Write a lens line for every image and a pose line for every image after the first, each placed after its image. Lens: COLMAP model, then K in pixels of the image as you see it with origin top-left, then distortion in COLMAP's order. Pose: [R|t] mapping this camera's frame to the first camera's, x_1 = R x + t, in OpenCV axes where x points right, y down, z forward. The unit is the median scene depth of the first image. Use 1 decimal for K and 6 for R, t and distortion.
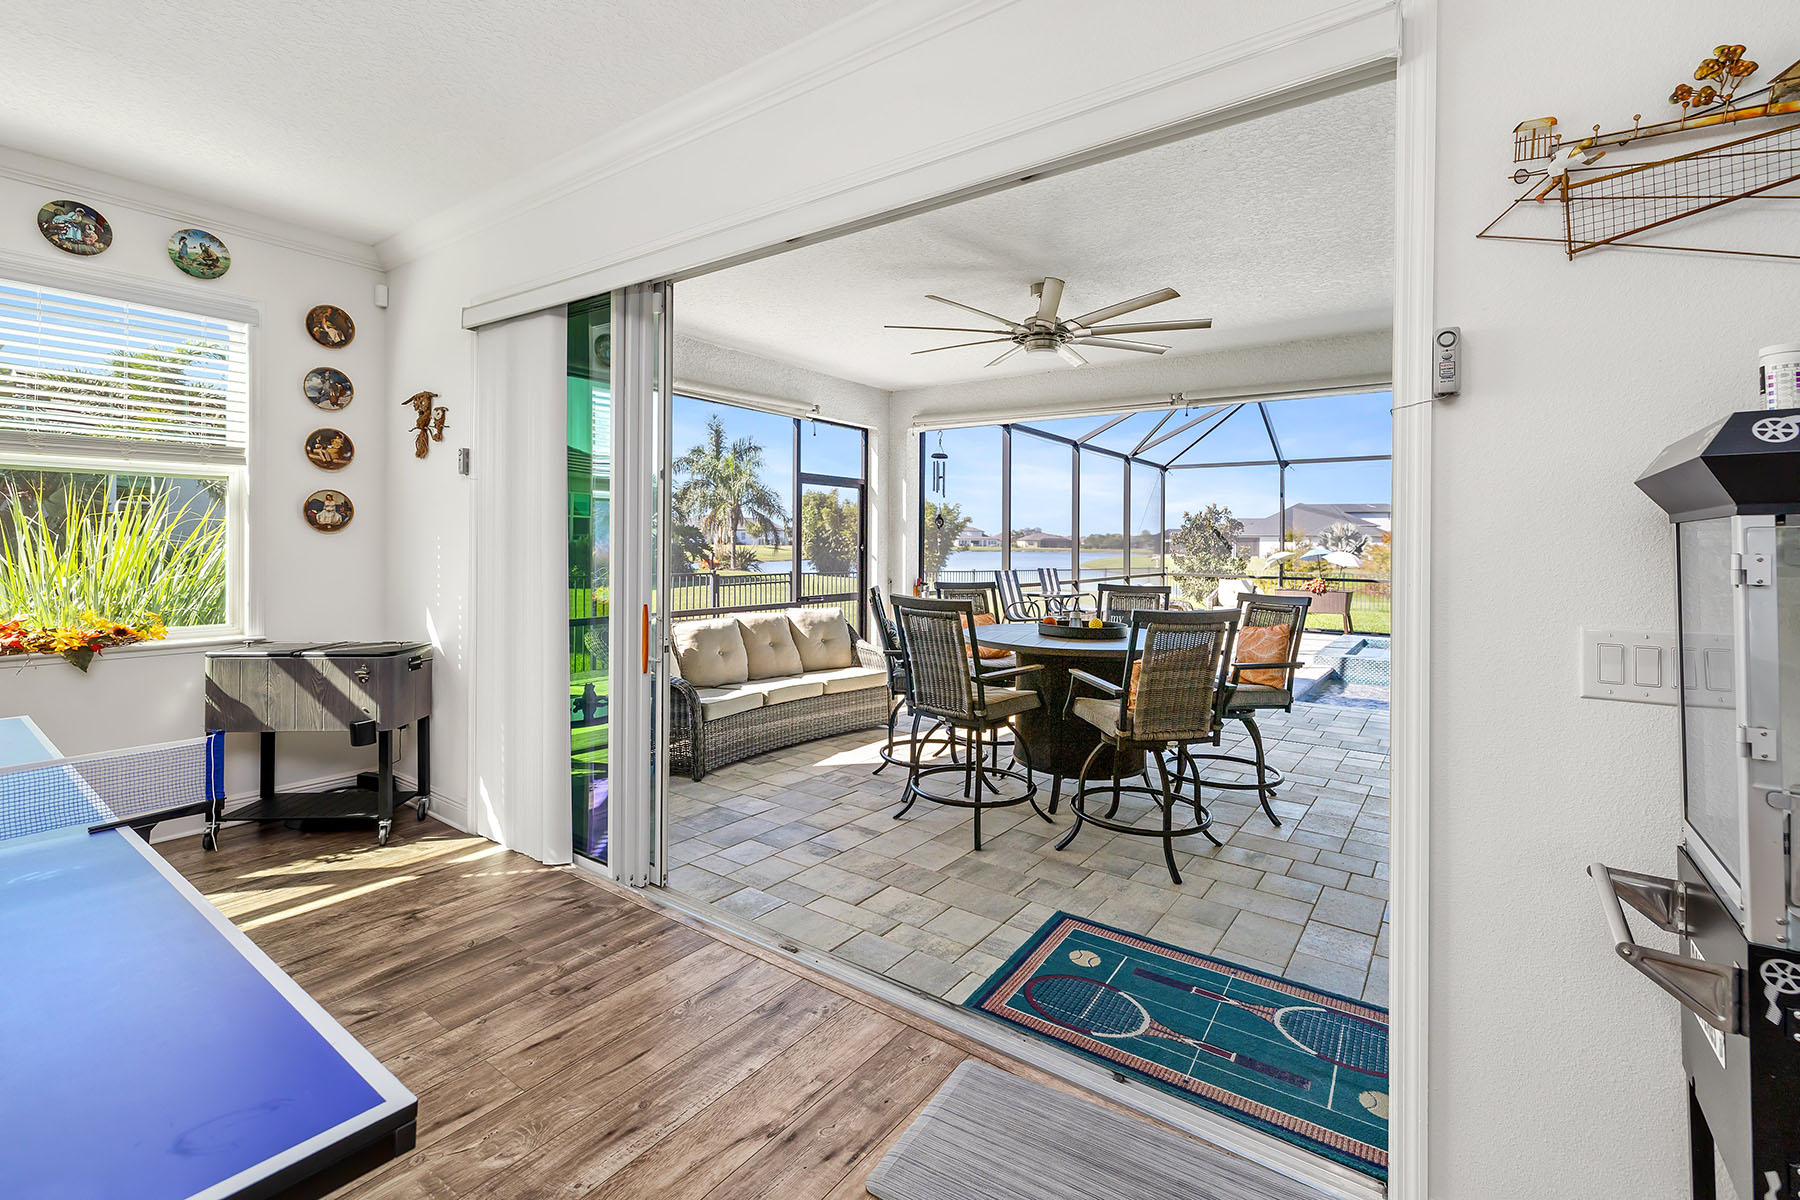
lens RADIAL K [[802.0, 0, 956.5], [0, 802.0, 534.0], [0, 0, 1]] dist [0.000996, 0.000047]
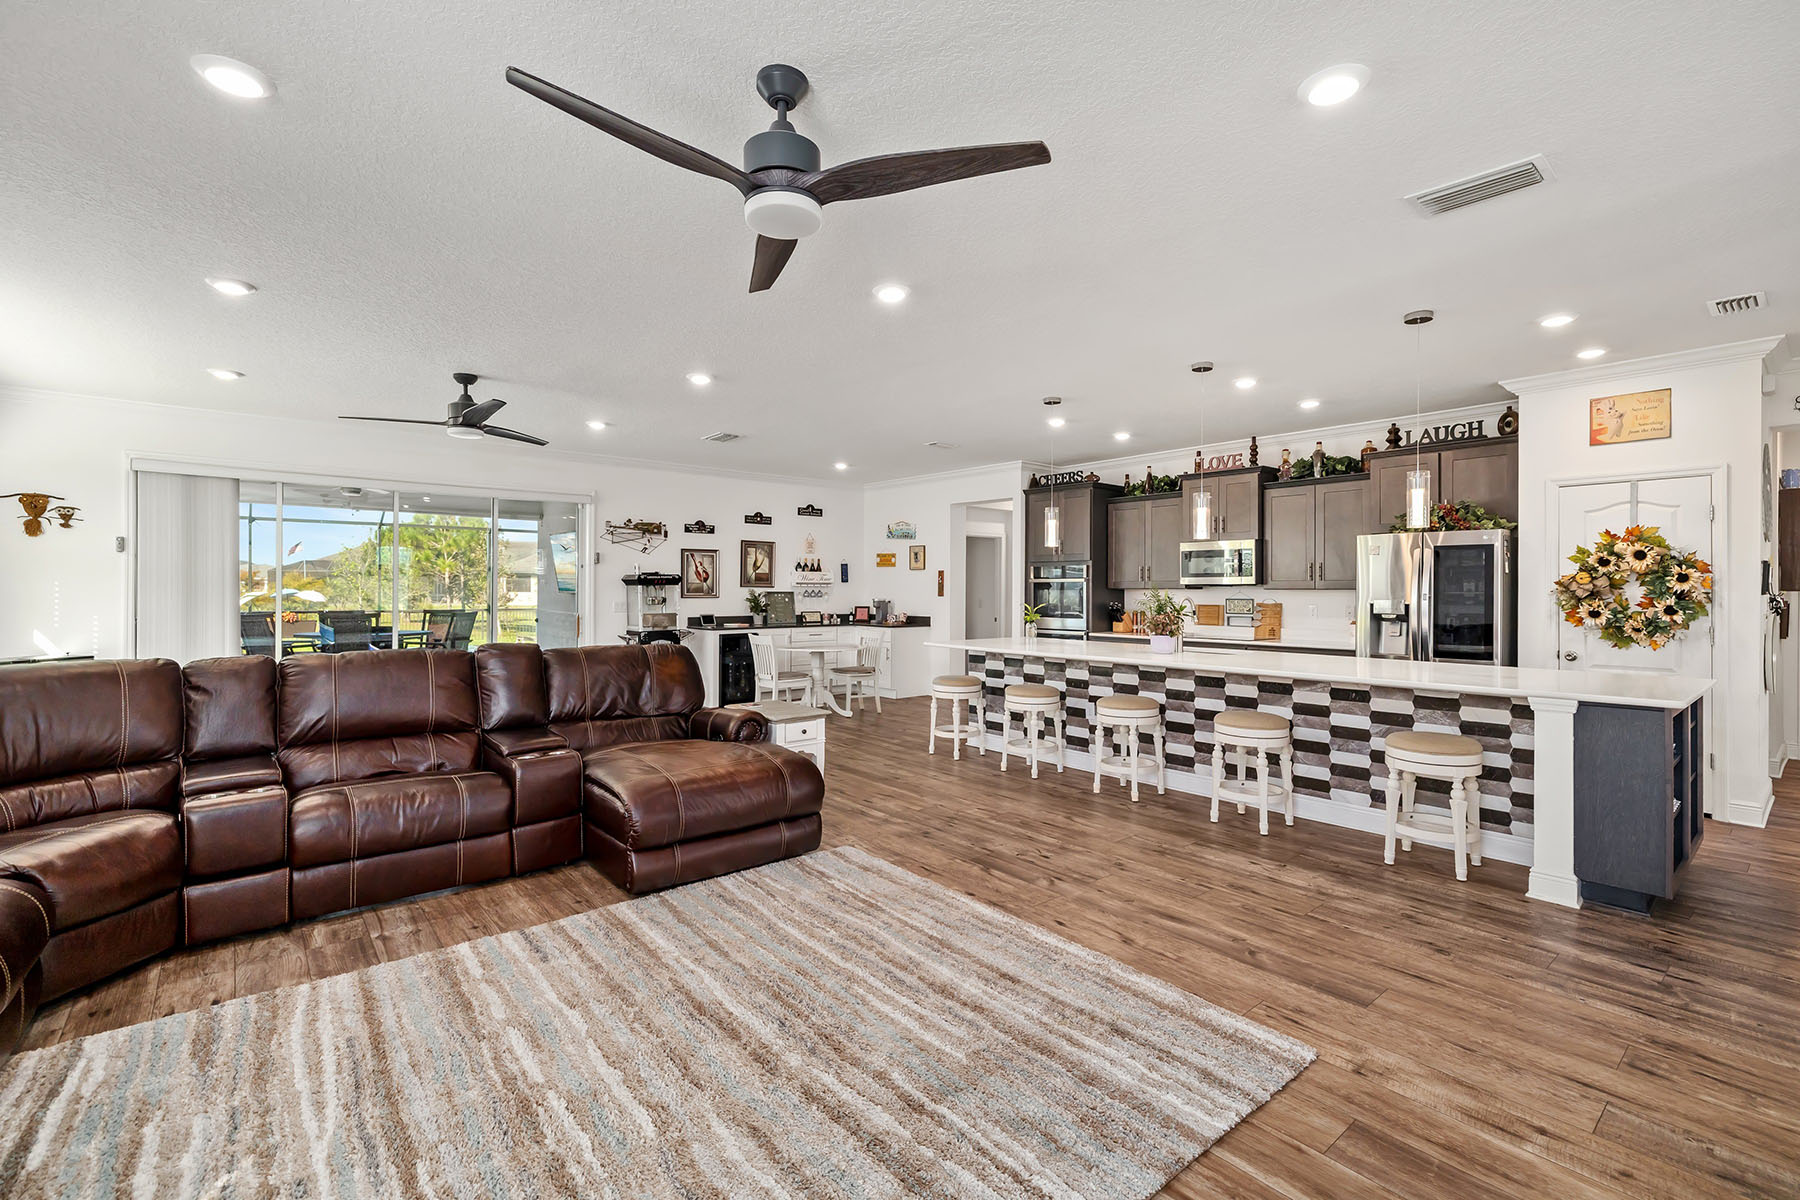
lens RADIAL K [[832.6, 0, 867.0], [0, 832.6, 583.1], [0, 0, 1]] dist [0.004714, -0.000131]
pose [[0.277815, -0.004347, 0.960625, -1.723559], [-0.013323, 0.999876, 0.008378, -0.039605], [-0.960542, -0.015126, 0.277723, -0.951986]]
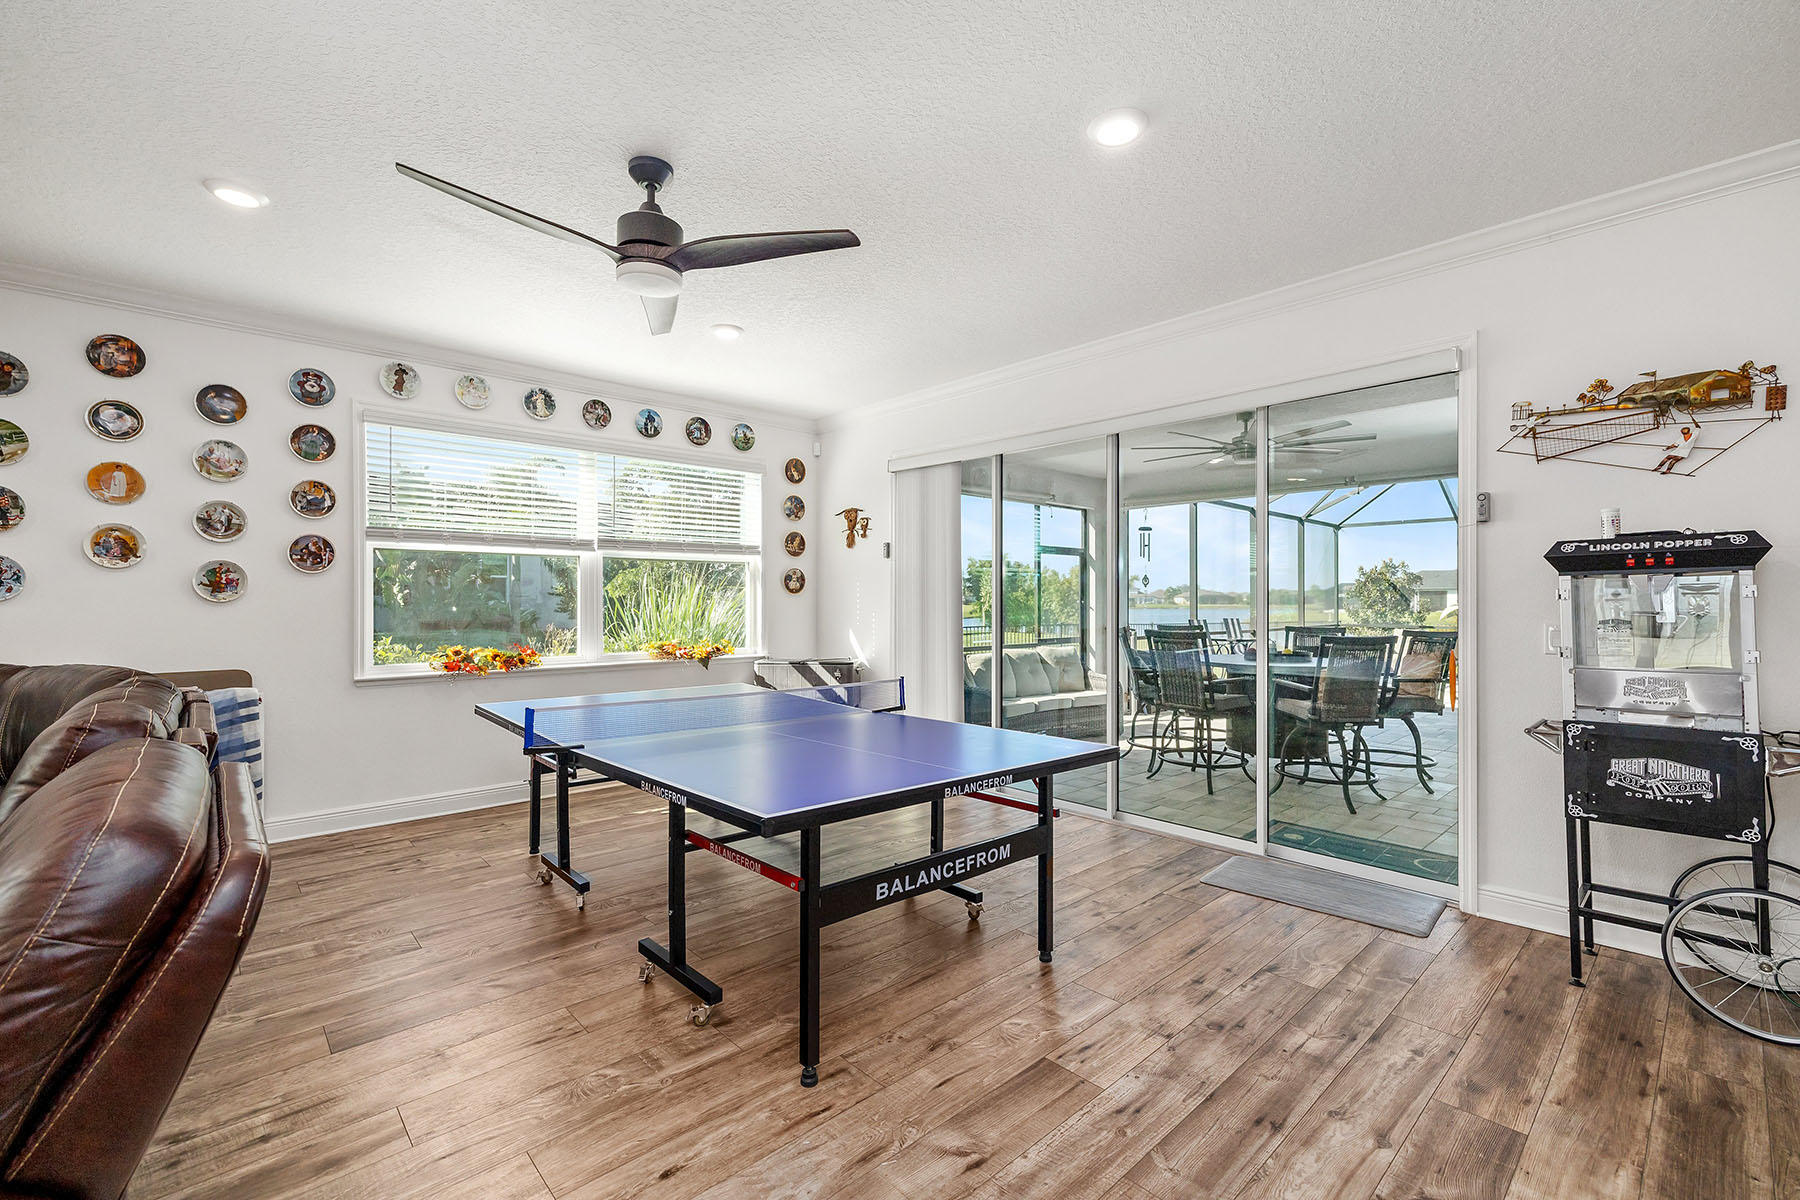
lens RADIAL K [[785.4, 0, 929.9], [0, 785.4, 594.5], [0, 0, 1]] dist [0.000879, 0.000226]
pose [[0.974826, -0.012651, -0.222609, -0.144281], [0.013210, 0.999912, 0.001024, 0.001324], [0.222577, -0.003939, 0.974907, -0.532848]]
